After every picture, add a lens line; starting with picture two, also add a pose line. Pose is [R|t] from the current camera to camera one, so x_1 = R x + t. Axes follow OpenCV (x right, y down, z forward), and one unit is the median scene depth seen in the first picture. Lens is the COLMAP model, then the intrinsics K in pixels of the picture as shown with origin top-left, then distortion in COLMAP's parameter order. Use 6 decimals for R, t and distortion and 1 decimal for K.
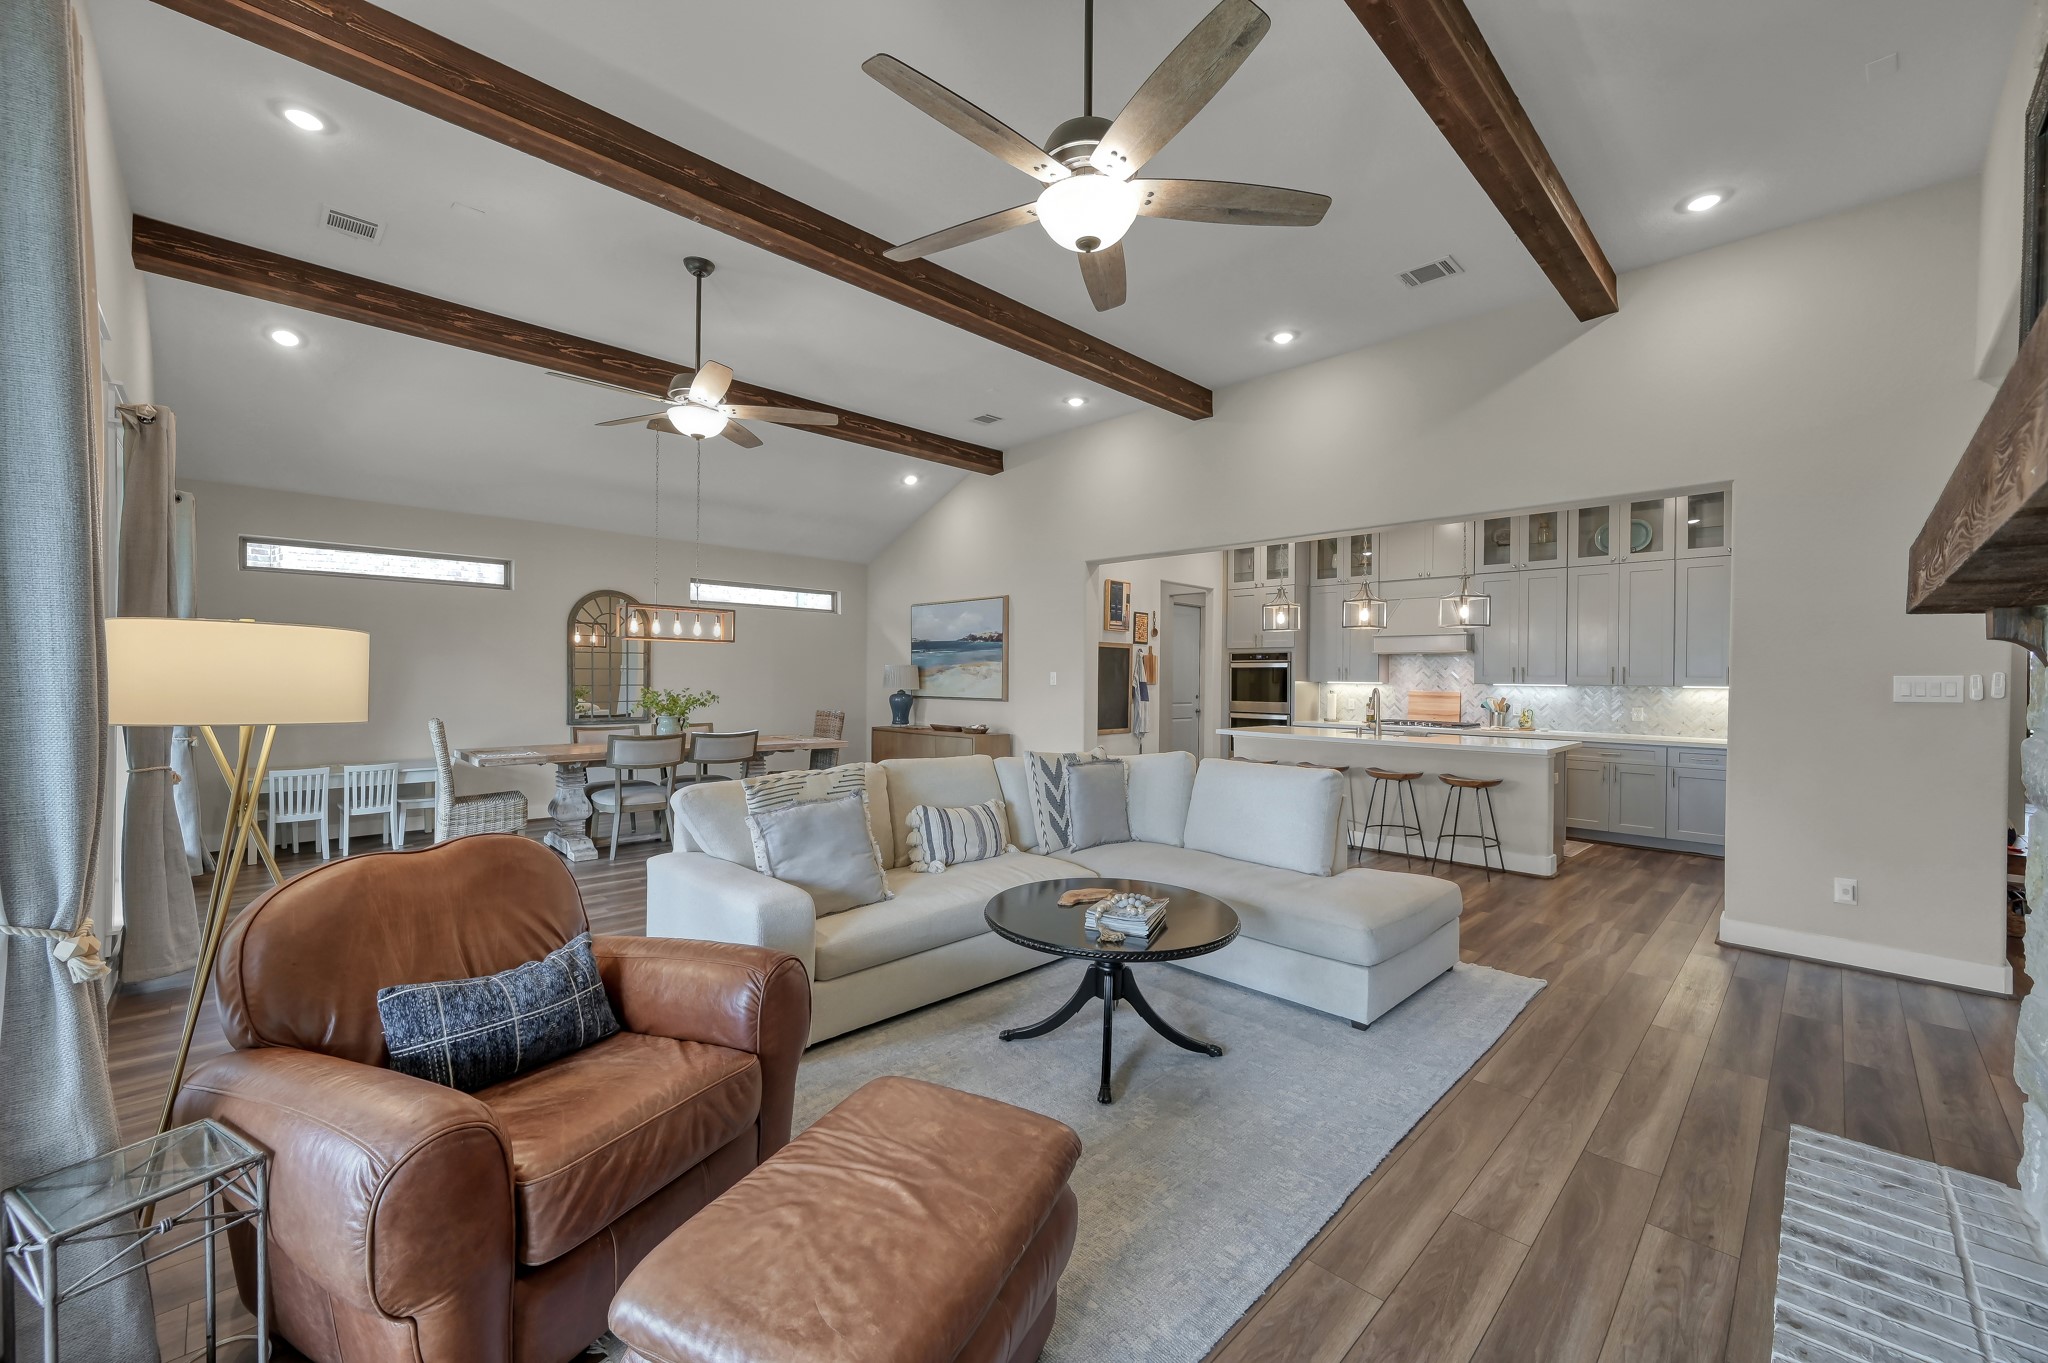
lens RADIAL K [[809.0, 0, 1029.6], [0, 809.0, 684.8], [0, 0, 1]] dist [0.011146, 0.000022]
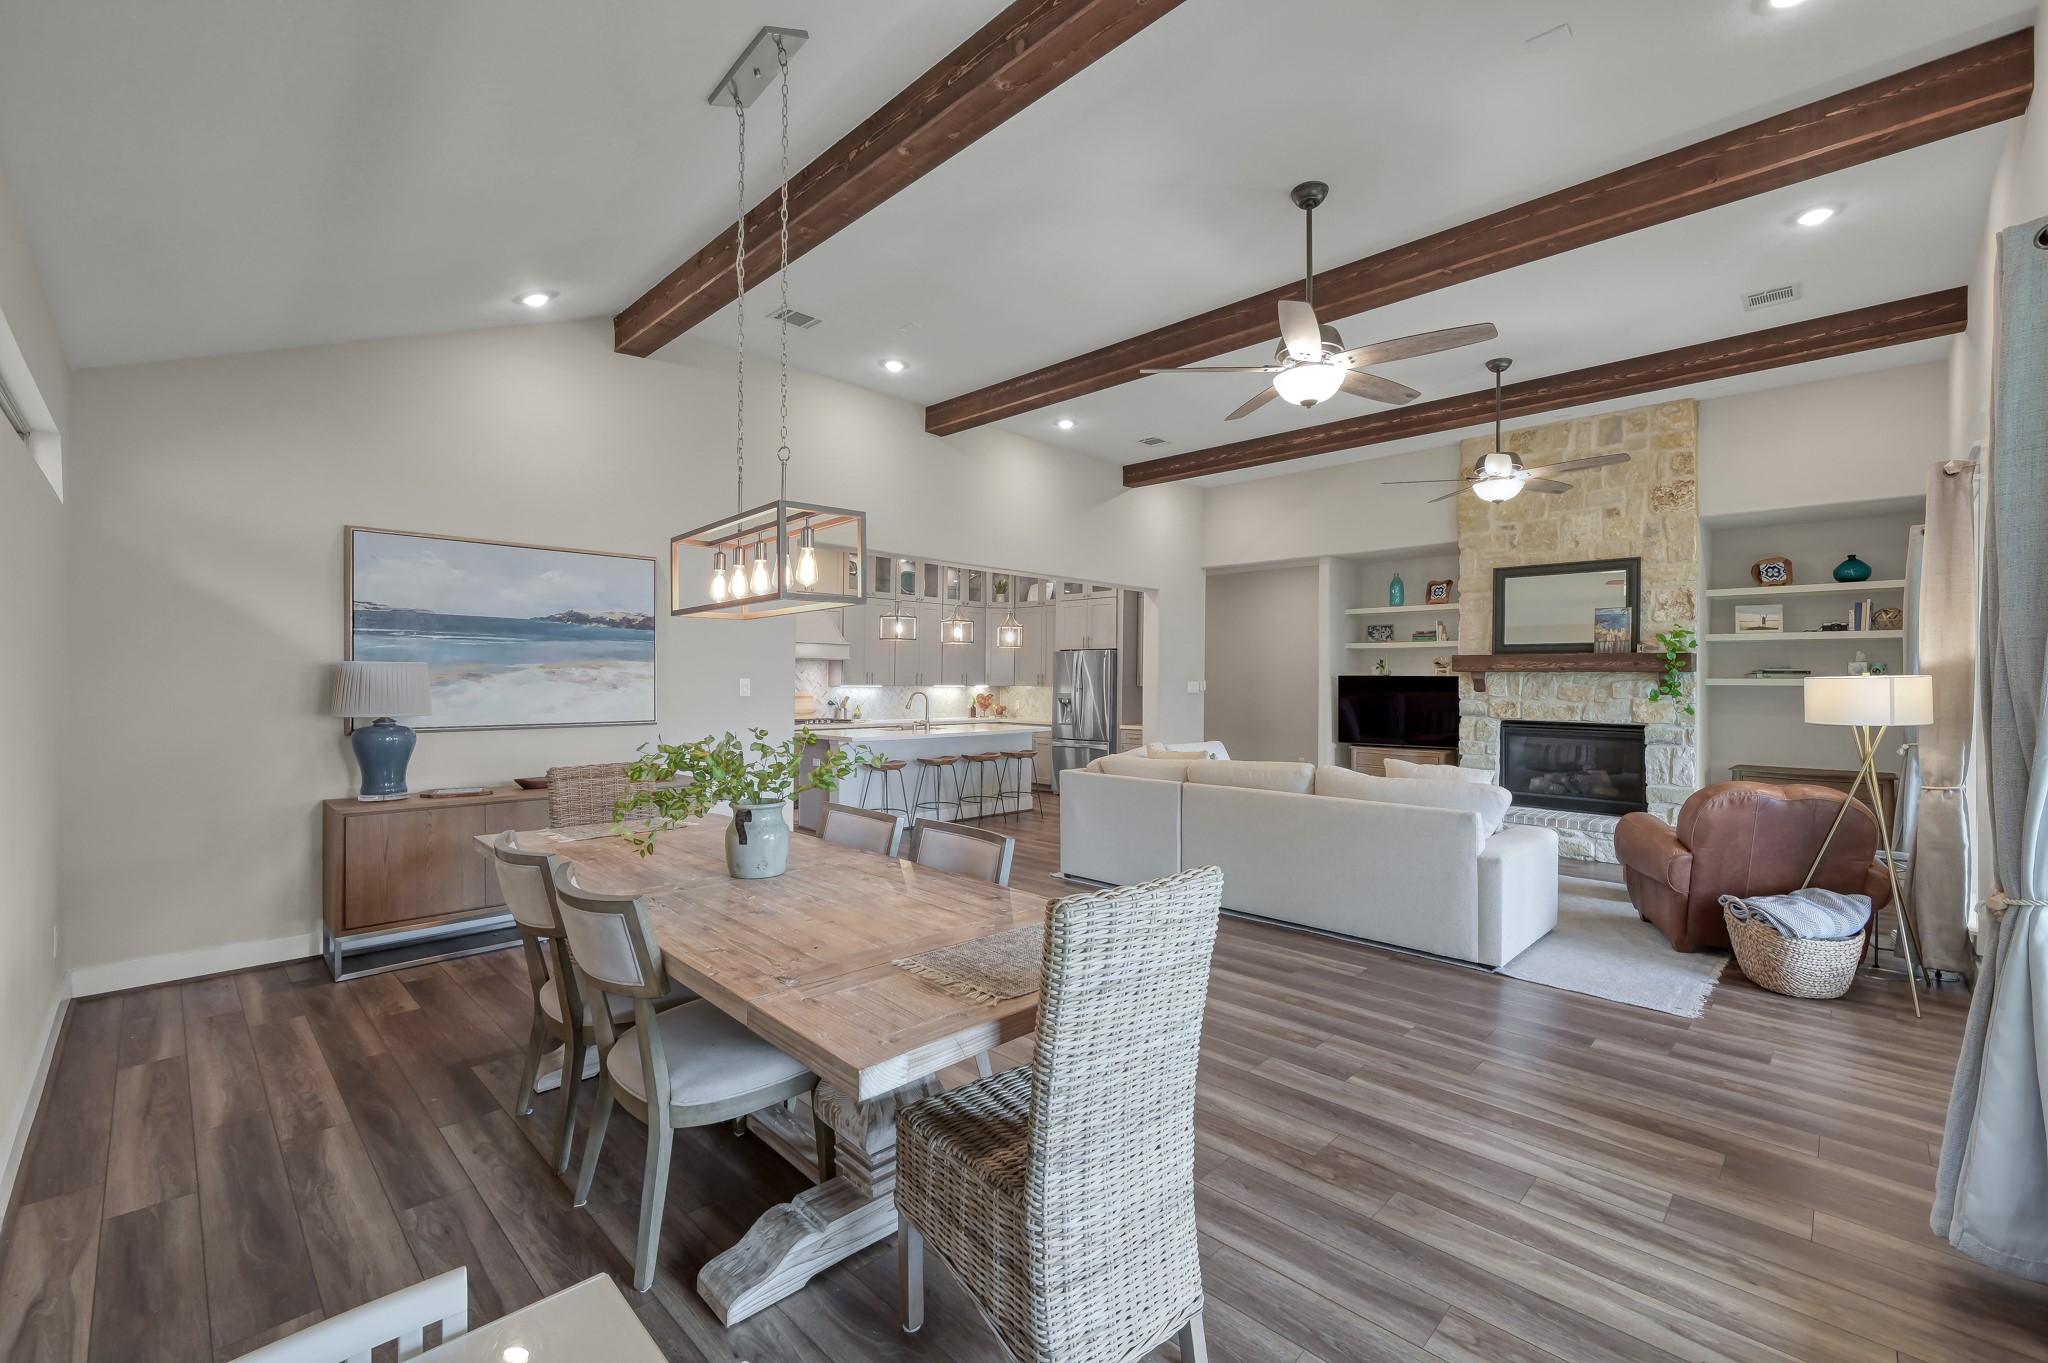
lens RADIAL K [[829.3, 0, 1024.0], [0, 829.3, 681.5], [0, 0, 1]] dist [0.000278, 0.000059]
pose [[-0.007700, -0.010227, 0.999918, -0.676796], [0.007147, 0.999922, 0.010282, -0.017756], [-0.999945, 0.007225, -0.007626, 0.722236]]
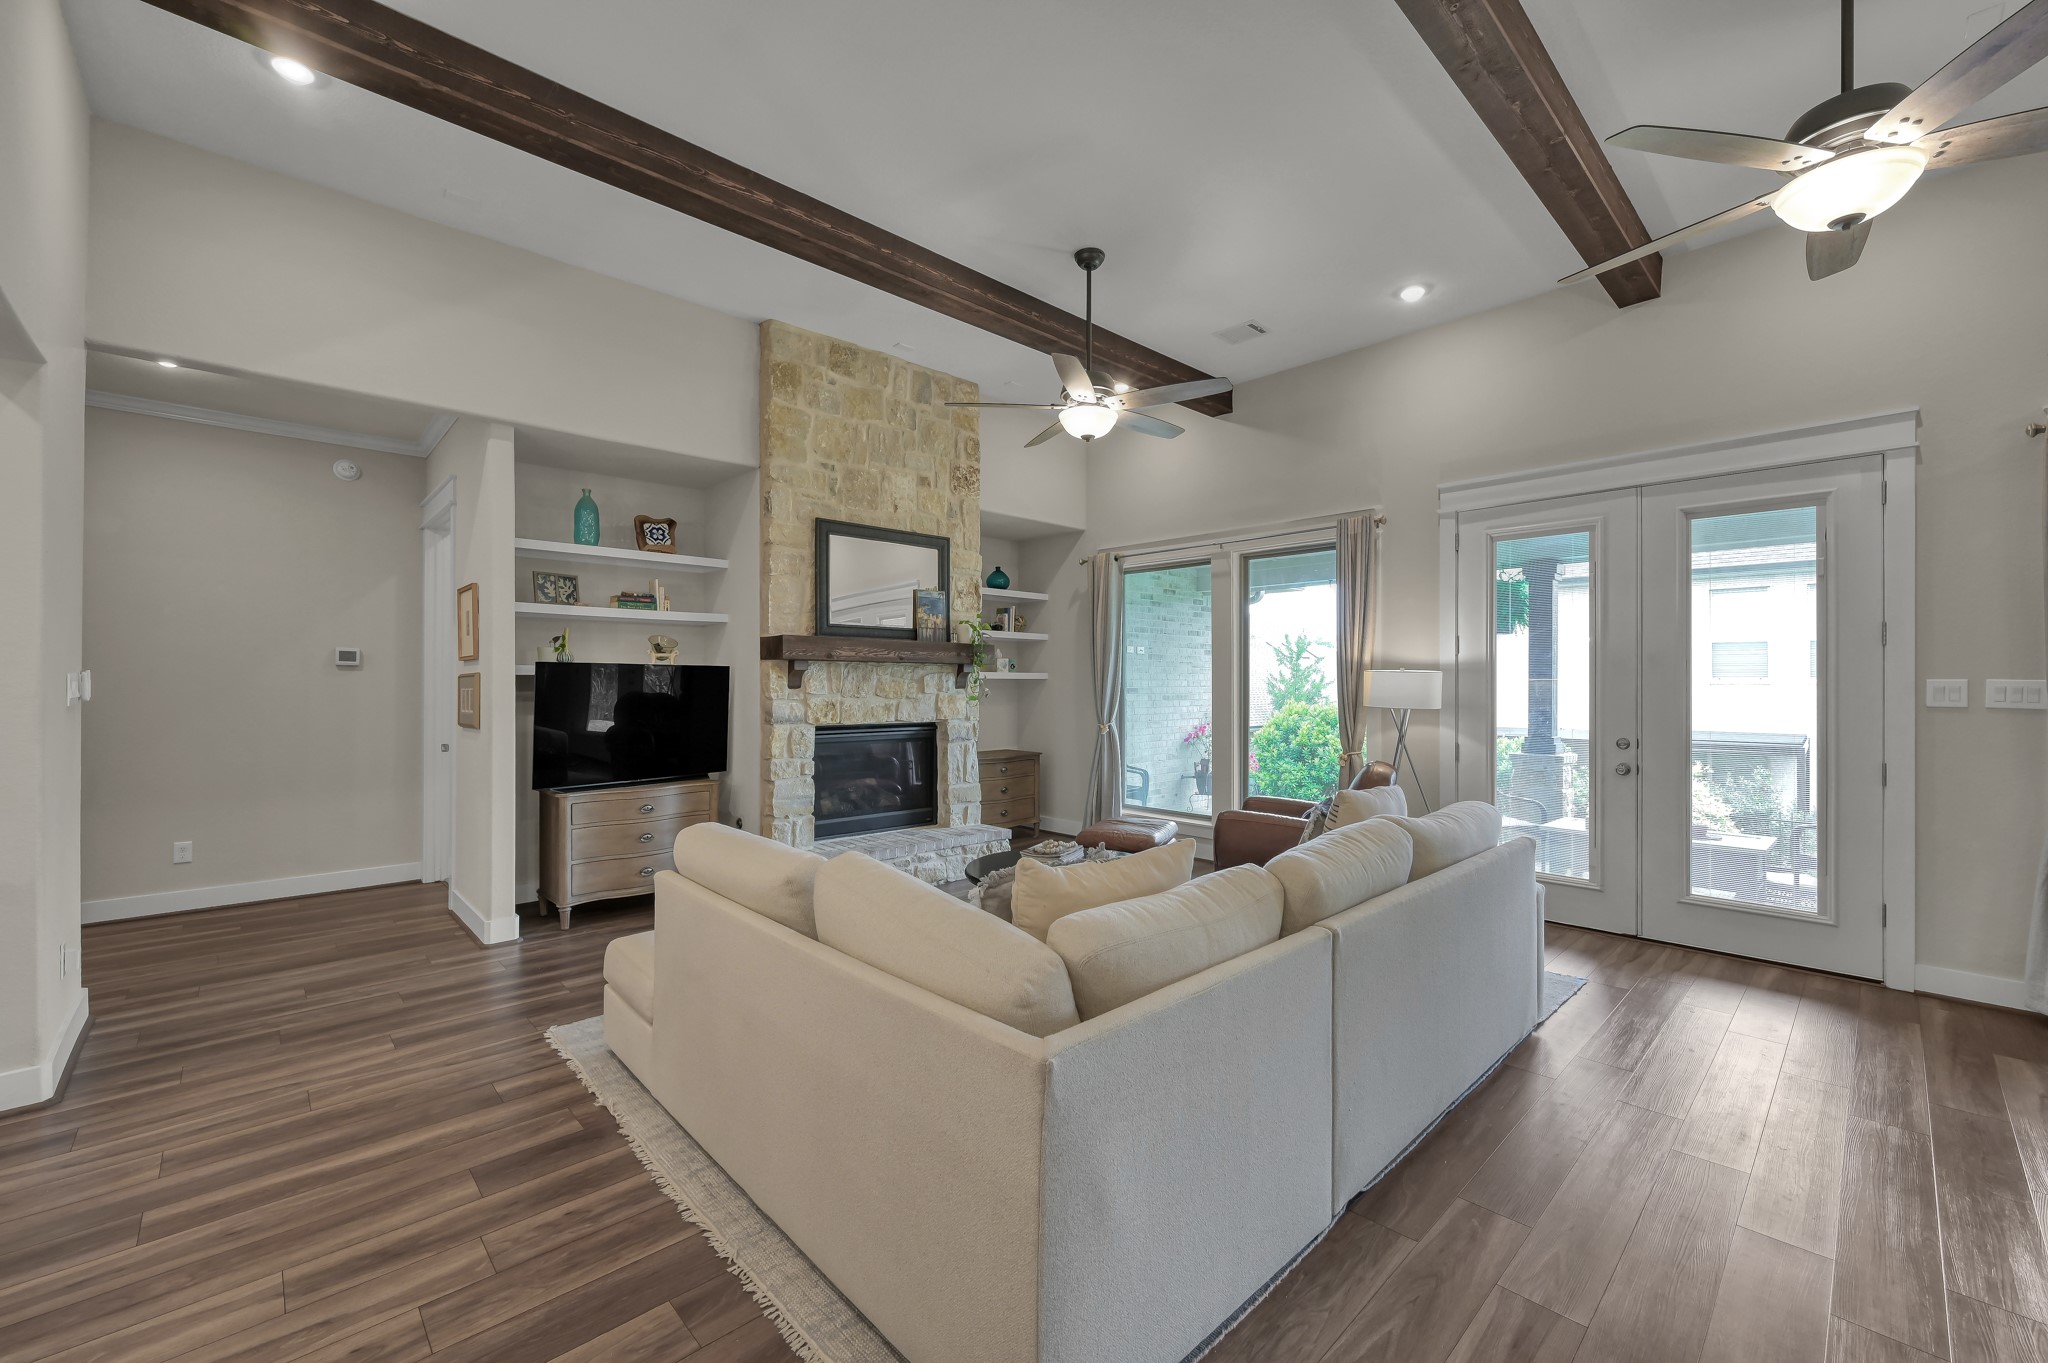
lens RADIAL K [[829.3, 0, 1024.0], [0, 829.3, 681.5], [0, 0, 1]] dist [0.000278, 0.000059]
pose [[-0.999472, -0.011277, 0.030486, 0.050265], [-0.010819, 0.999827, 0.015126, -0.010506], [-0.030651, 0.014788, -0.999421, 0.855183]]
